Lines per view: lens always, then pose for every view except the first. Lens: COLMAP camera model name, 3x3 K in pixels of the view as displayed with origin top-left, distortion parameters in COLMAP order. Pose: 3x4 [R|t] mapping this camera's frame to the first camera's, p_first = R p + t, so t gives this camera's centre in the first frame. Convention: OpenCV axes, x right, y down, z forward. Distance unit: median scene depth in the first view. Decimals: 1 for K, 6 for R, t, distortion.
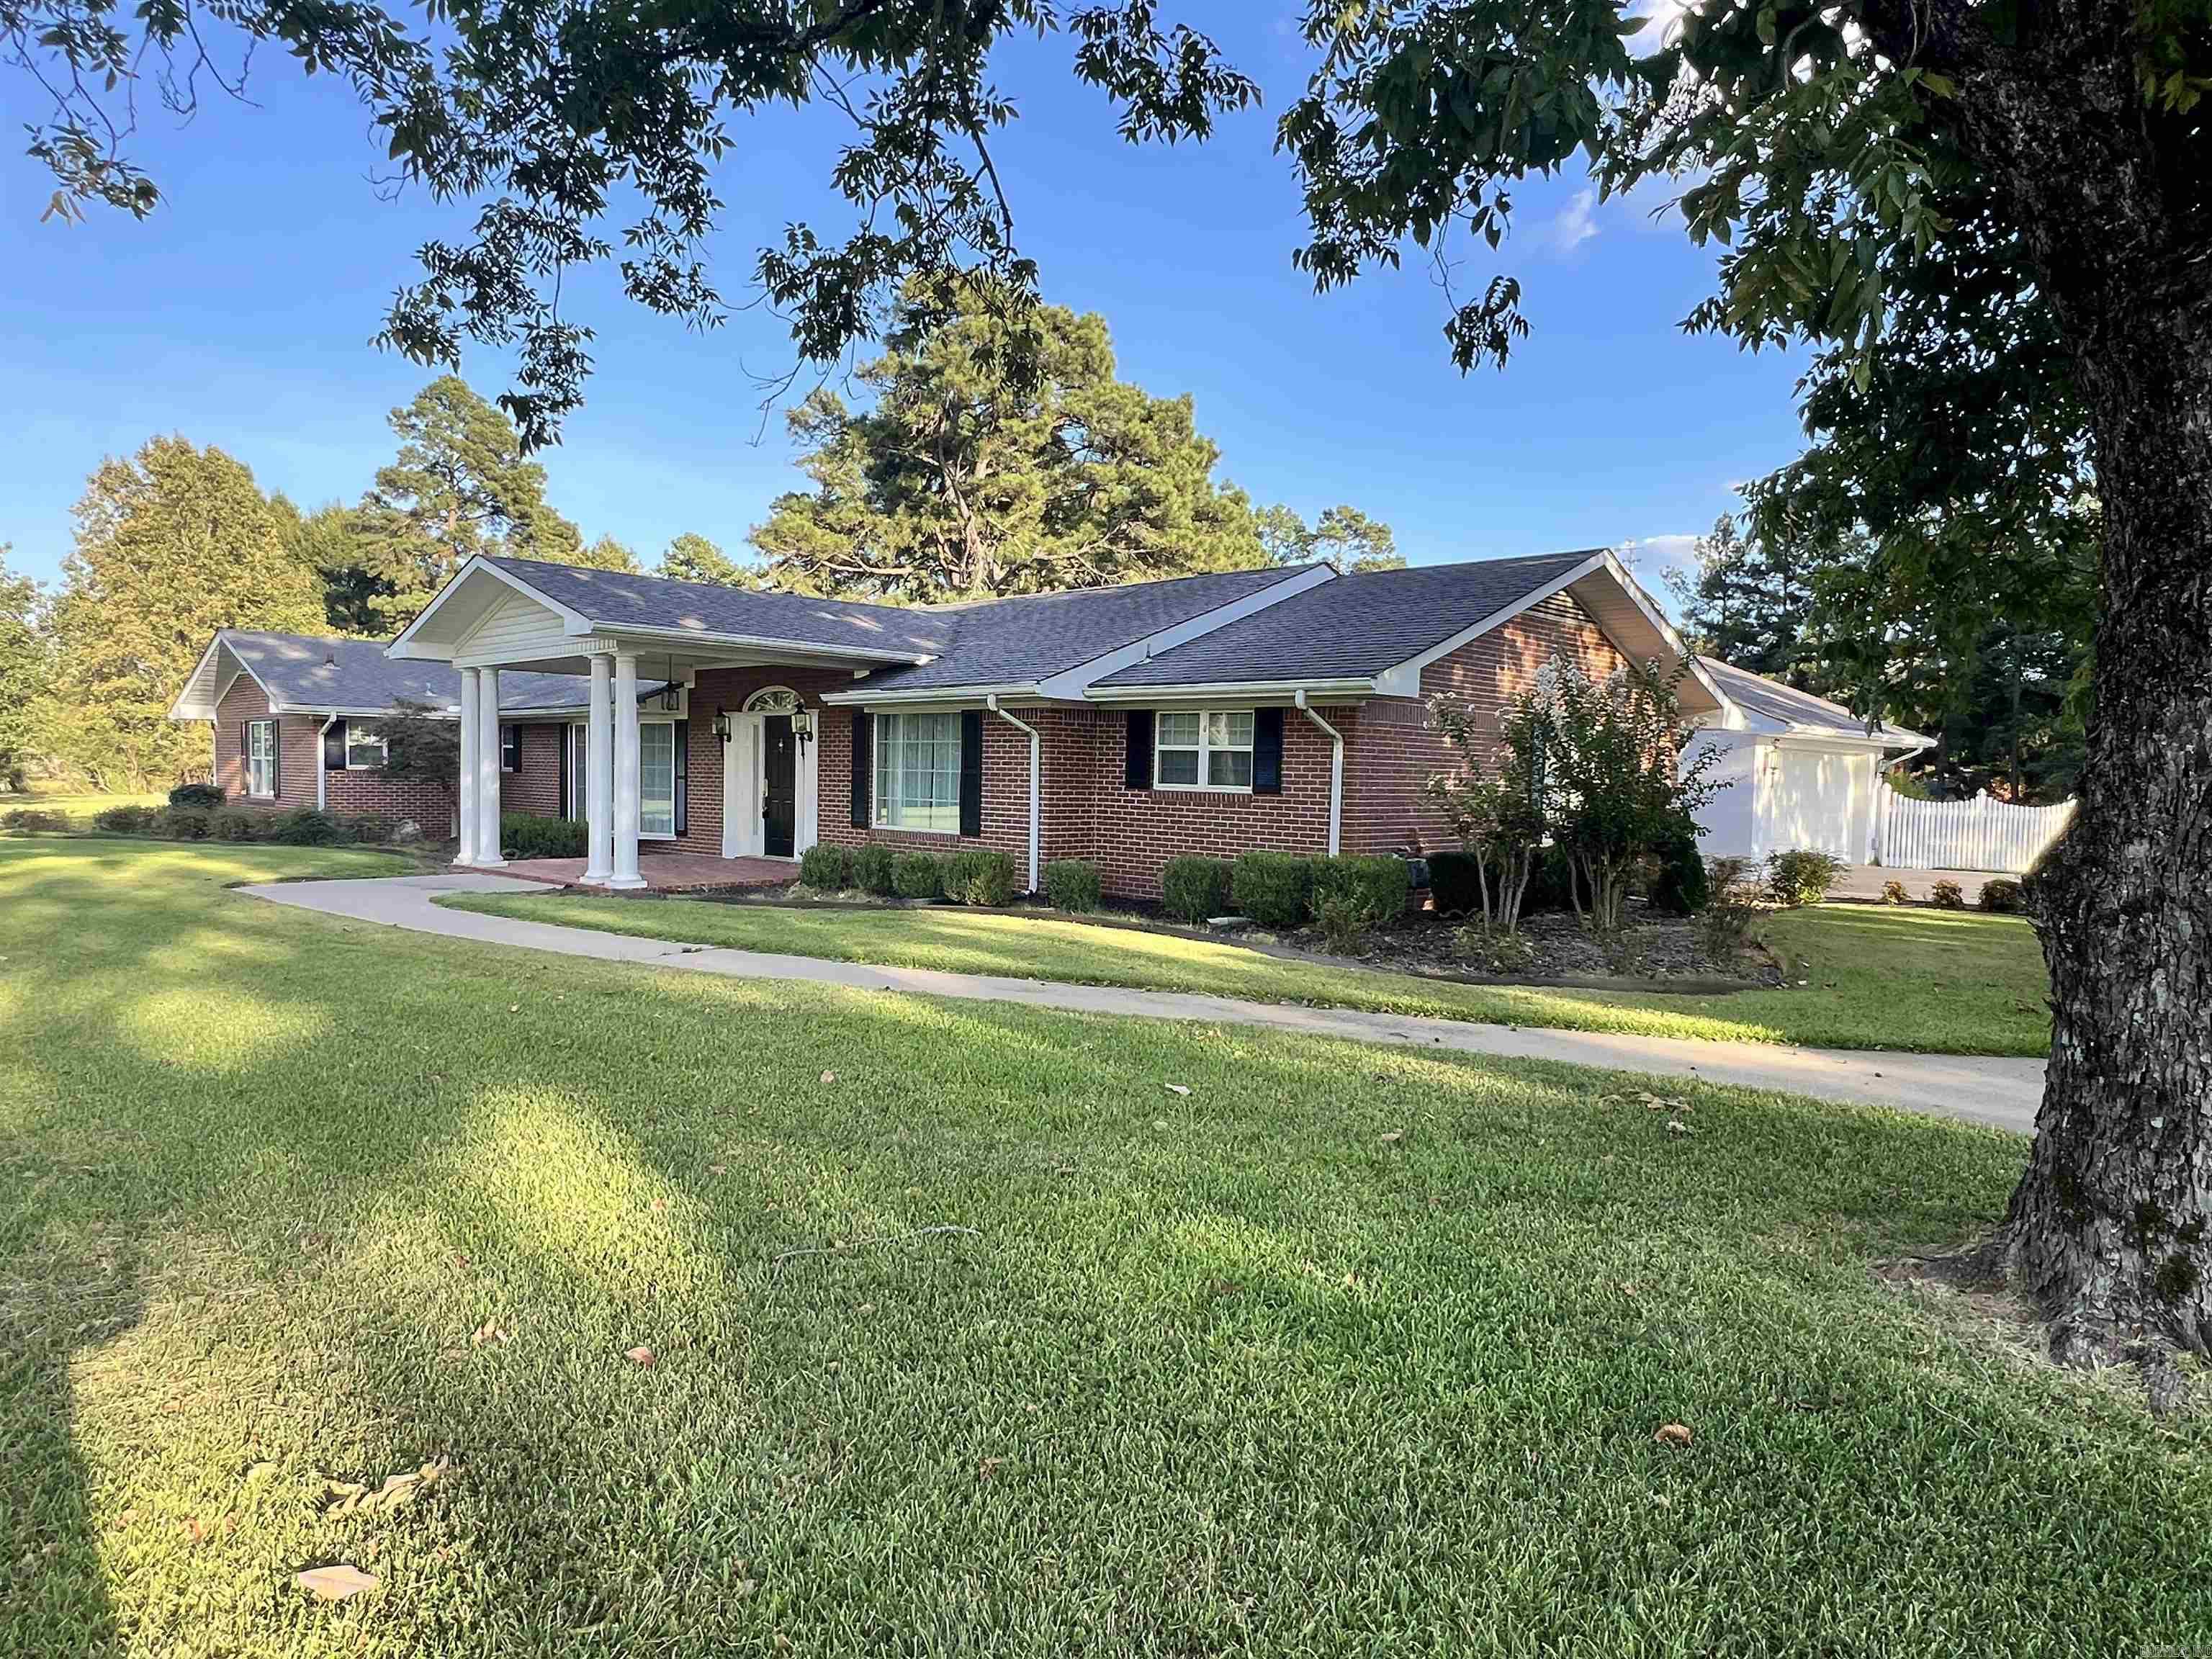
lens RADIAL K [[1302.4, 0, 1097.7], [0, 1302.4, 837.7], [0, 0, 1]] dist [0.000944, -0.000795]
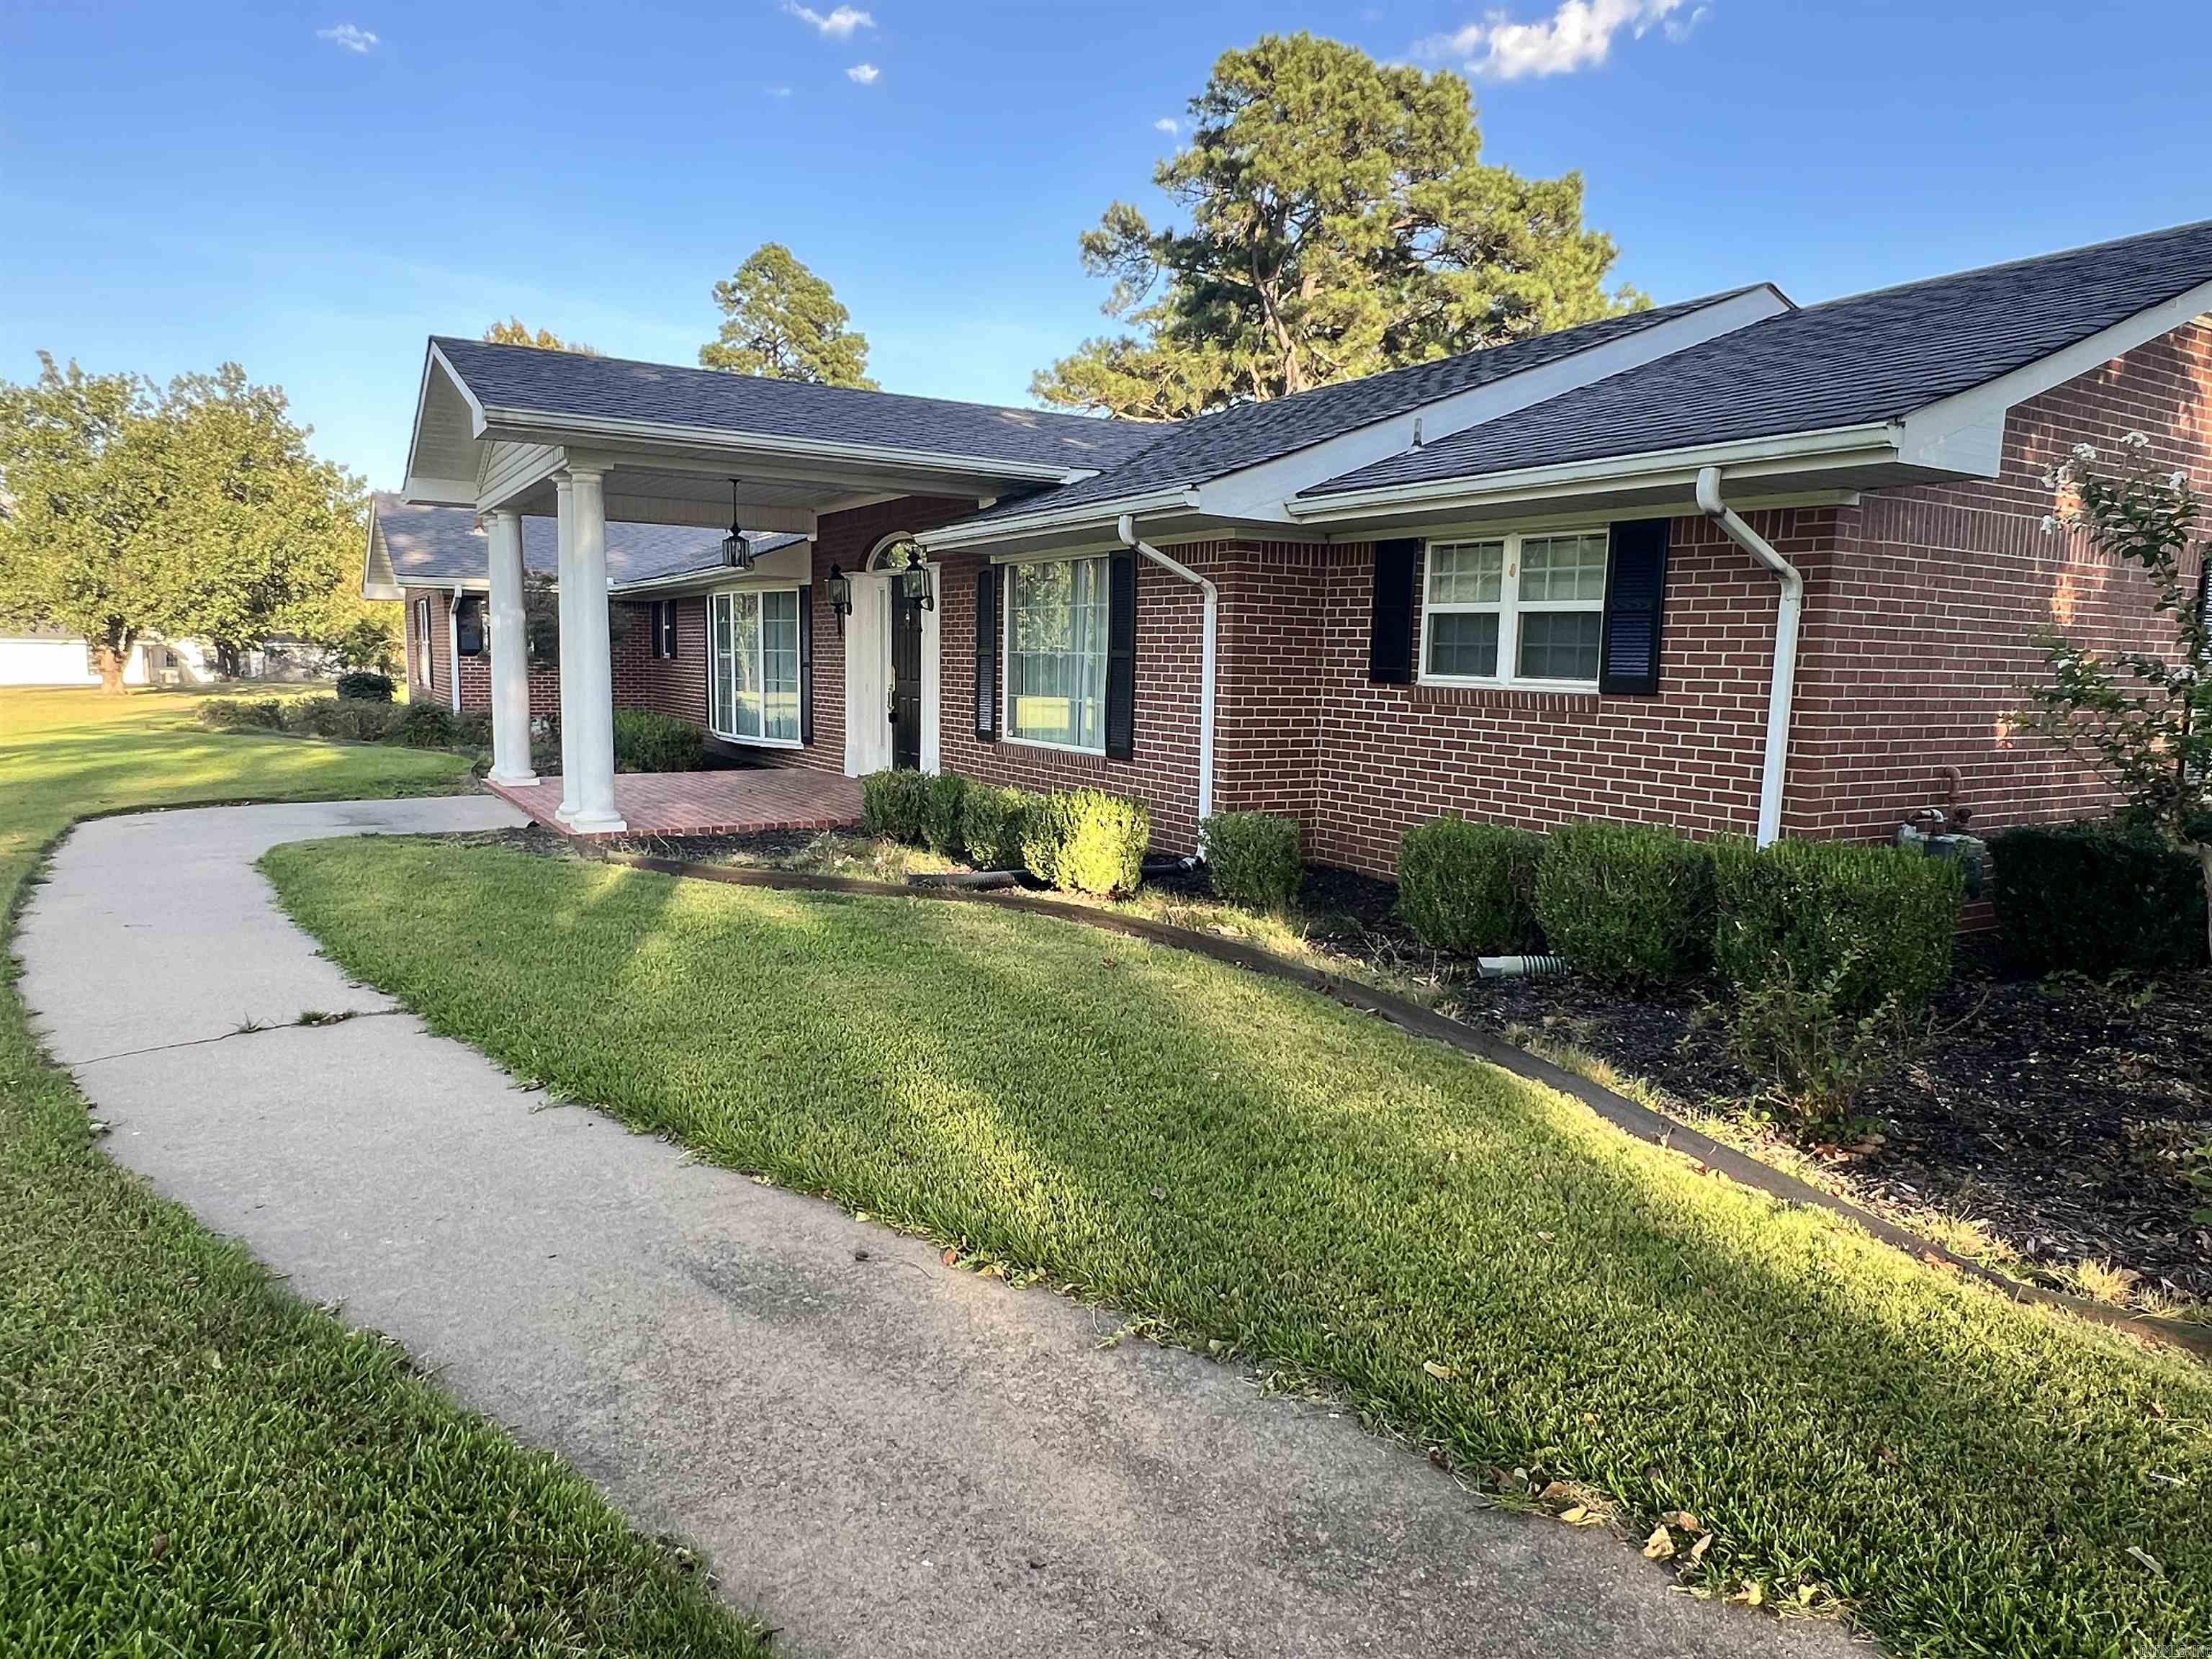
lens RADIAL K [[1388.2, 0, 1112.0], [0, 1388.2, 827.0], [0, 0, 1]] dist [-0.013000, 0.001490]
pose [[0.968463, 0.030784, -0.247250, 0.020217], [-0.014017, 0.997498, 0.069289, -0.004975], [0.248764, -0.063638, 0.966471, 0.124222]]
